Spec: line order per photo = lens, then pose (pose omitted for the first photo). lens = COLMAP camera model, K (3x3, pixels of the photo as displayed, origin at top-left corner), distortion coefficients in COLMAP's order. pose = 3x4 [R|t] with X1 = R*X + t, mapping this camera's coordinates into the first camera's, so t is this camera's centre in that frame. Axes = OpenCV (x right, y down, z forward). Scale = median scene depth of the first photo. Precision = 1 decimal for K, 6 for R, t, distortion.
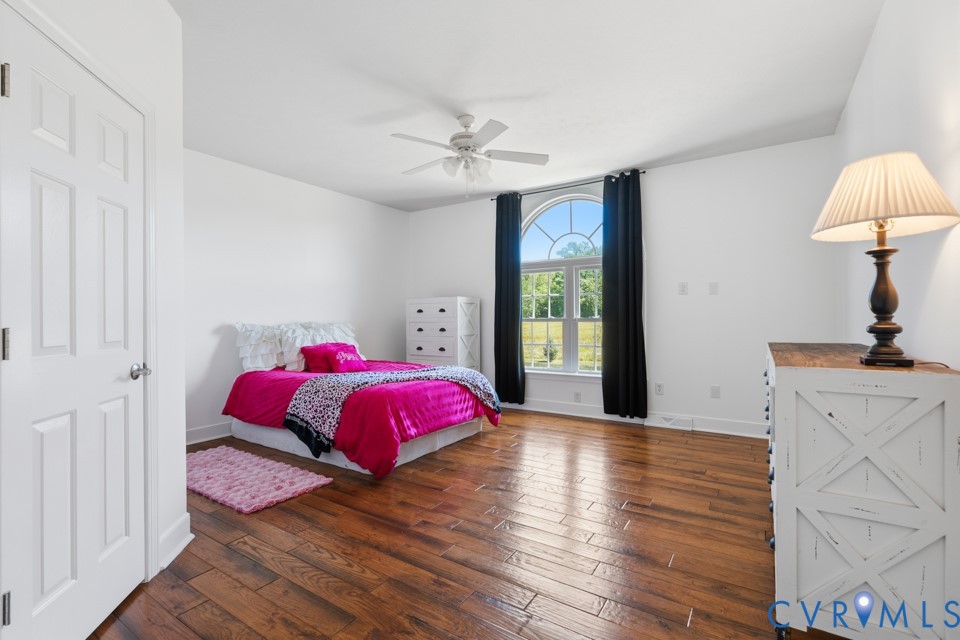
lens RADIAL K [[436.0, 0, 475.4], [0, 436.0, 320.7], [0, 0, 1]] dist [0.004092, 0.000304]
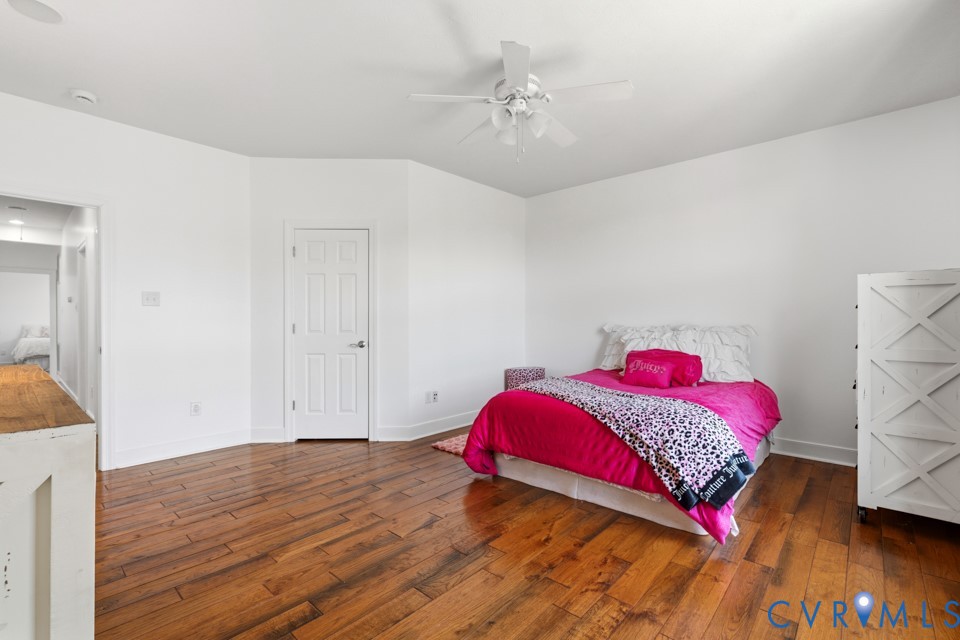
lens RADIAL K [[436.0, 0, 474.9], [0, 436.0, 315.8], [0, 0, 1]] dist [0.004092, 0.000304]
pose [[-0.156057, 0.004121, -0.987739, 0.730424], [0.000955, 0.999991, 0.004022, -0.023531], [0.987748, -0.000315, -0.156060, 1.018796]]
